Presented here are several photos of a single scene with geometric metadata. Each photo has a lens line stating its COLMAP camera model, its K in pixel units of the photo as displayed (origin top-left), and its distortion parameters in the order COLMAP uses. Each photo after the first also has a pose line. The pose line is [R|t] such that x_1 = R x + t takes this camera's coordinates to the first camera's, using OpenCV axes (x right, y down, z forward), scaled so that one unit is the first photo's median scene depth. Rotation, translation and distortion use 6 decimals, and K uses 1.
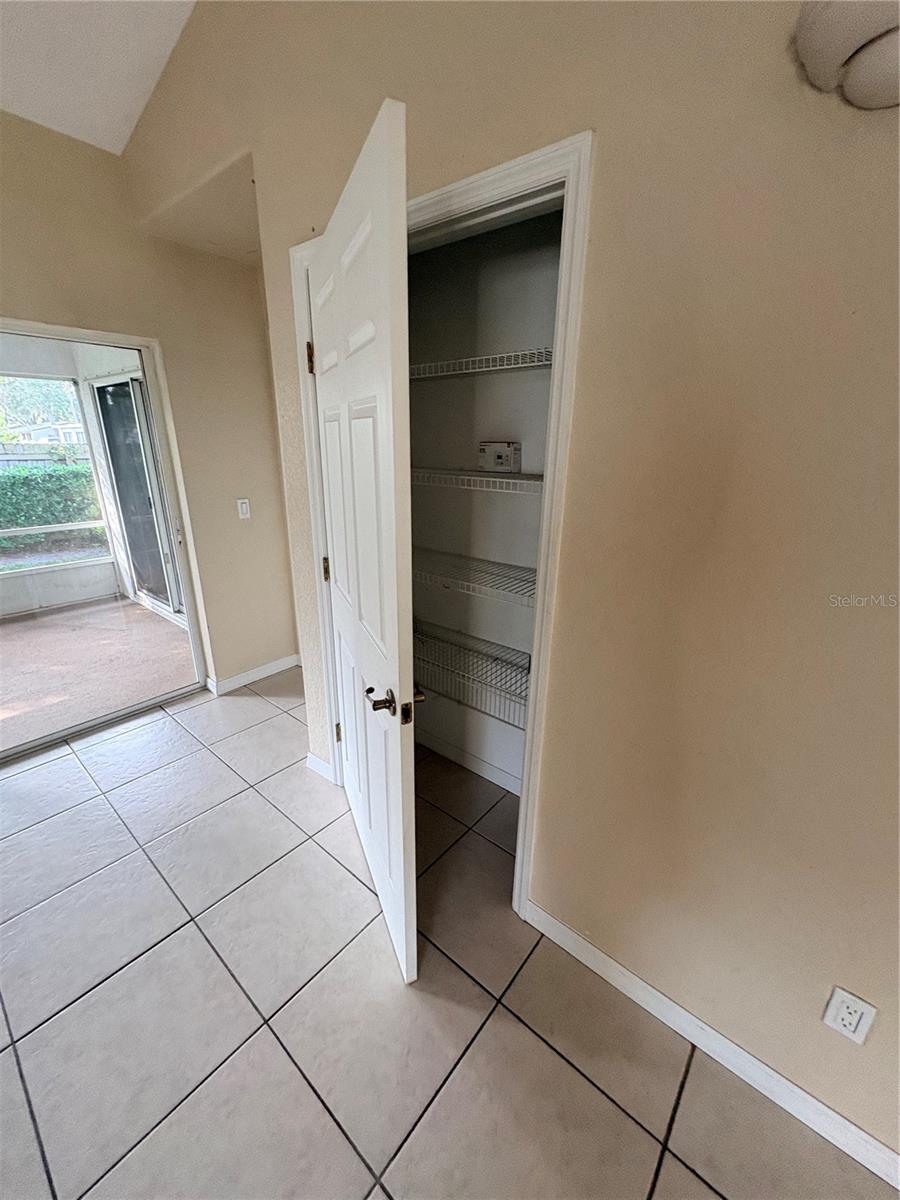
lens RADIAL K [[480.9, 0, 444.9], [0, 480.9, 598.9], [0, 0, 1]] dist [0.000921, 0.000802]
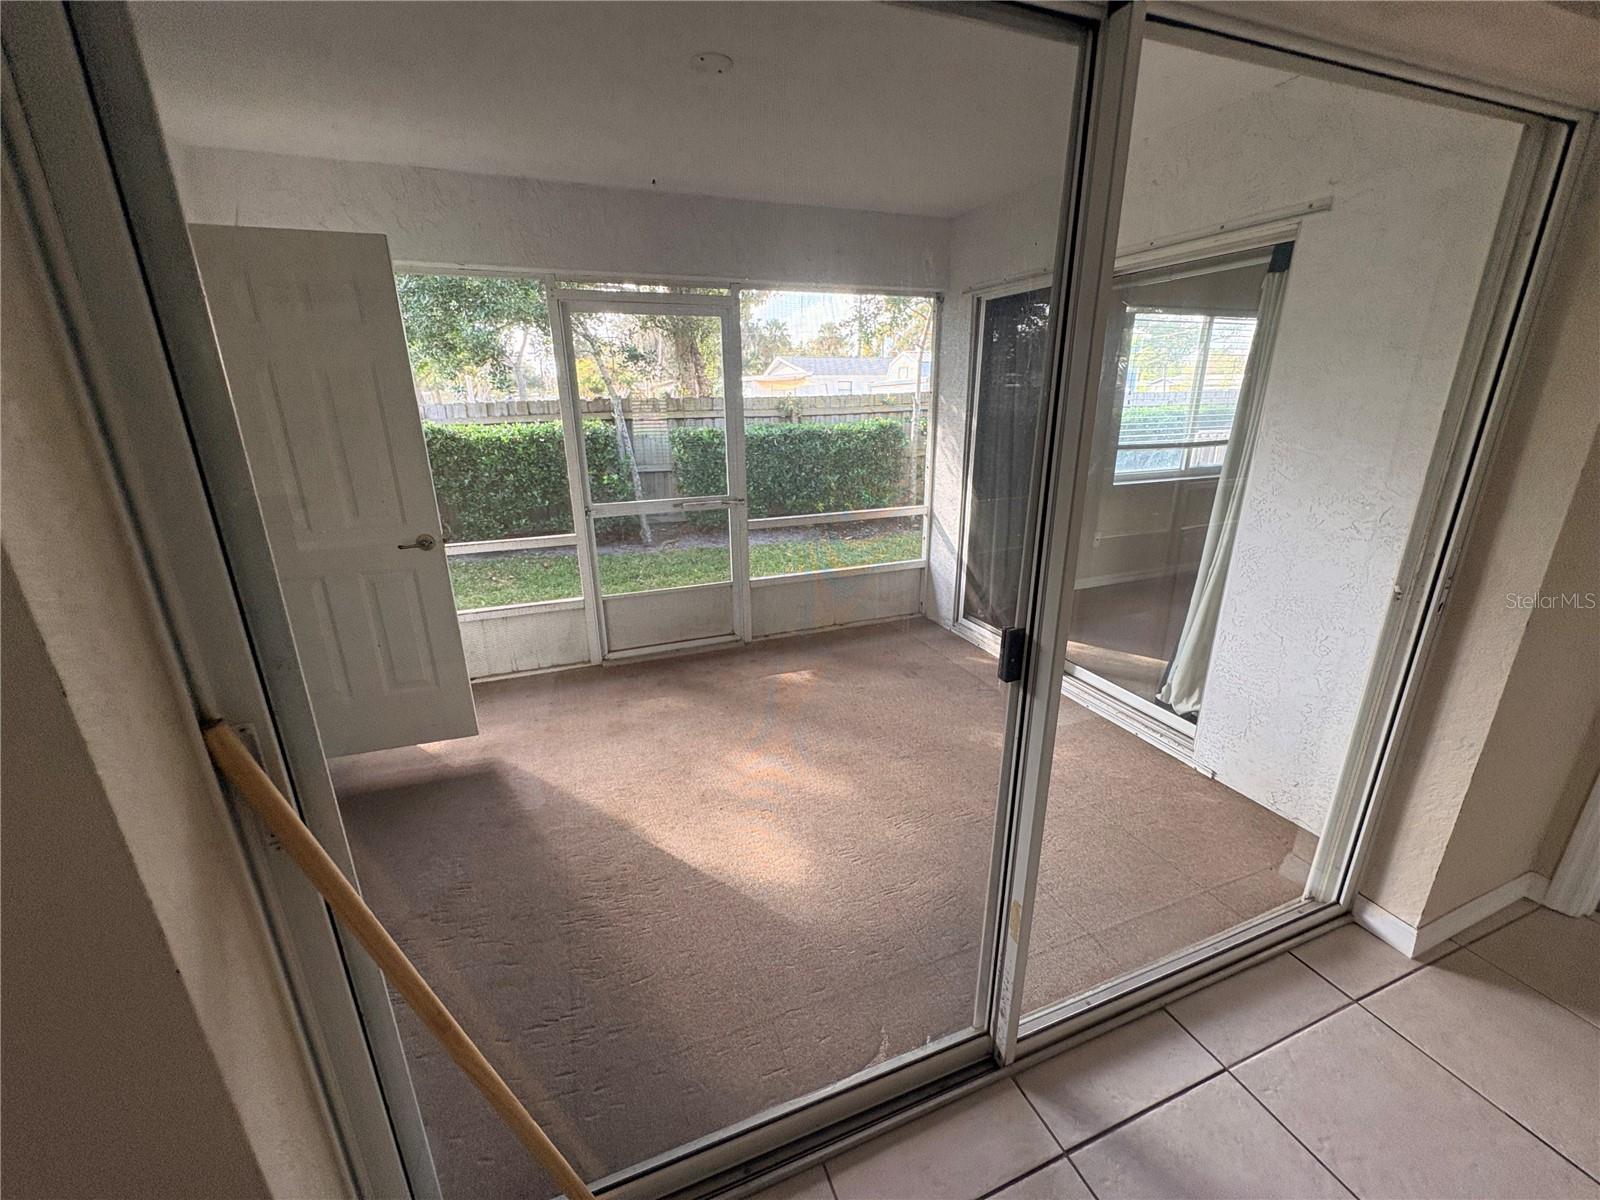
lens RADIAL K [[641.2, 0, 797.4], [0, 641.2, 595.8], [0, 0, 1]] dist [0.000921, 0.000802]
pose [[0.880164, 0.133889, -0.455396, -0.477757], [-0.139412, 0.989999, 0.021617, -0.037175], [0.453735, 0.044461, 0.890027, 0.137283]]
